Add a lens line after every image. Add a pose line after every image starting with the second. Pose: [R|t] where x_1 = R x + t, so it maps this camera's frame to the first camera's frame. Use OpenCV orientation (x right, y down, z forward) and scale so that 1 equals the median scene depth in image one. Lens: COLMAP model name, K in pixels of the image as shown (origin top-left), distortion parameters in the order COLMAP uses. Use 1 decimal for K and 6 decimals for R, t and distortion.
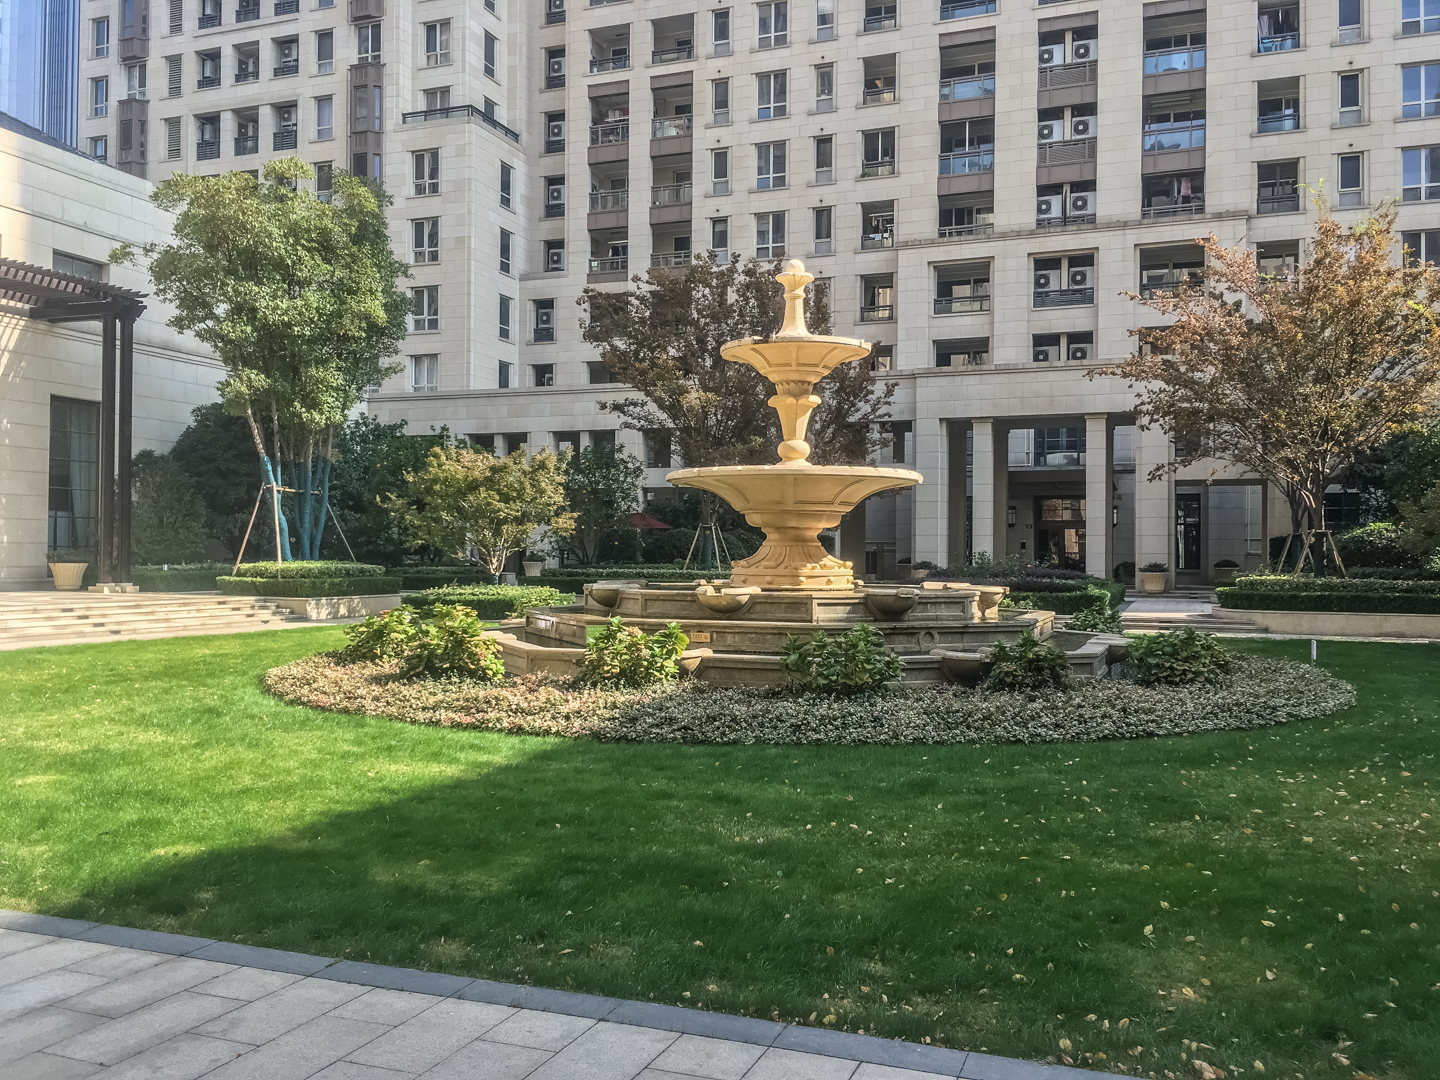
lens RADIAL K [[1250.9, 0, 722.9], [0, 1250.9, 462.8], [0, 0, 1]] dist [0.089977, -0.159122]
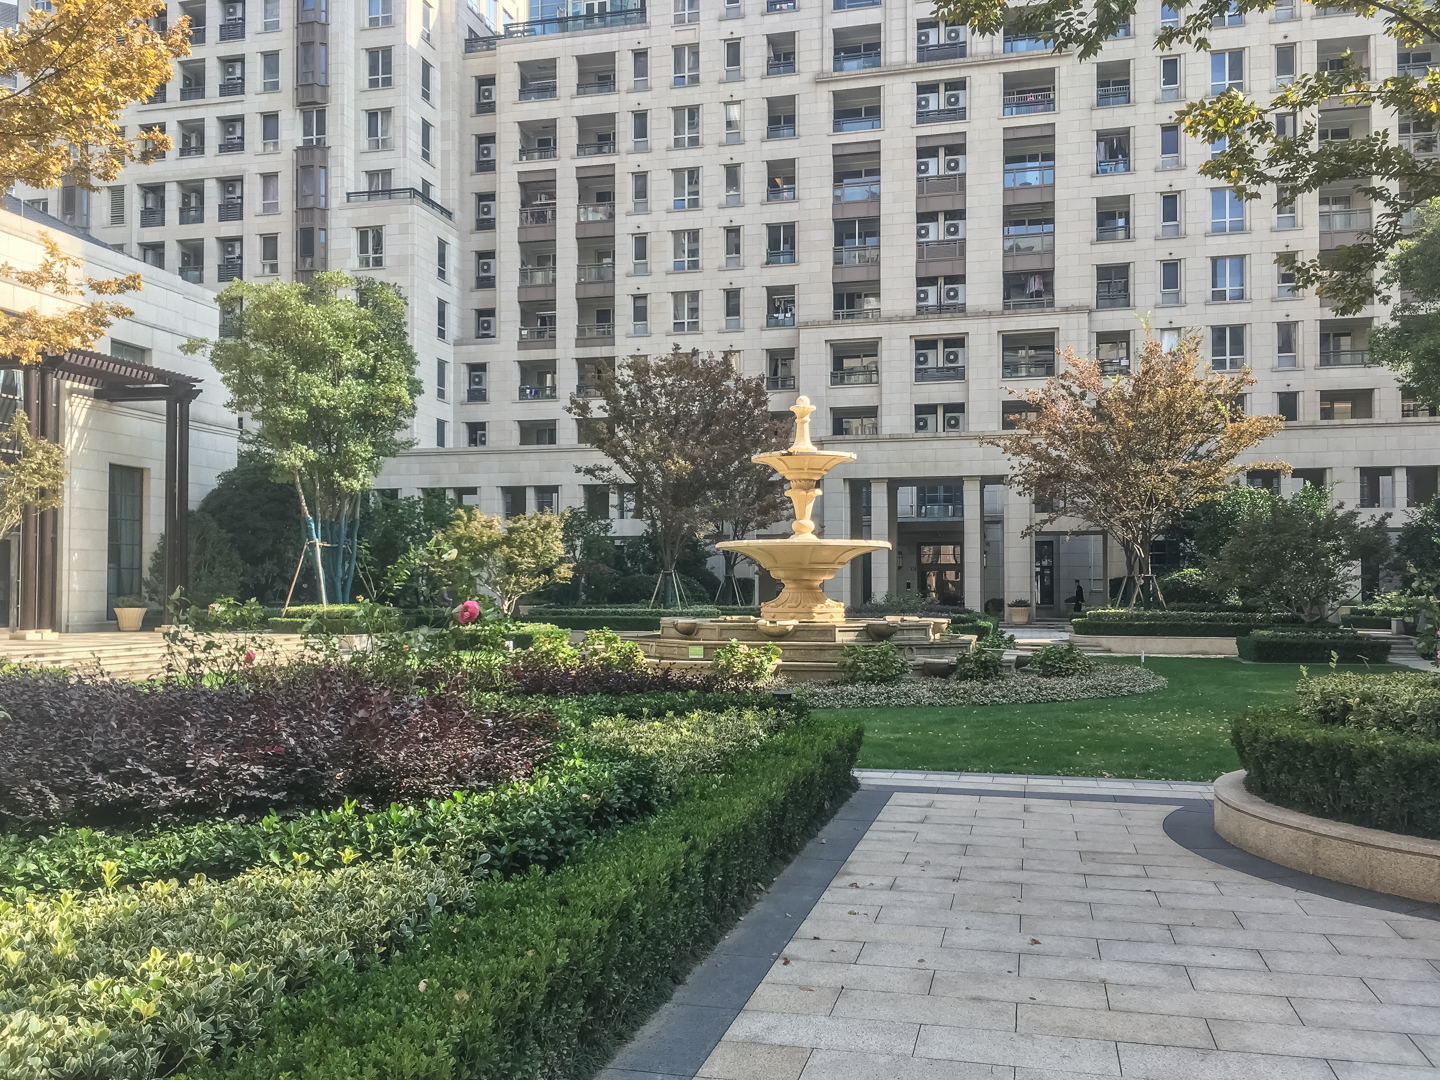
lens RADIAL K [[1250.9, 0, 722.9], [0, 1250.9, 462.8], [0, 0, 1]] dist [0.089977, -0.159122]
pose [[0.993480, 0.004643, 0.113908, -0.063066], [-0.001305, 0.999568, -0.029357, -0.012775], [-0.113995, 0.029017, 0.993057, -0.137633]]
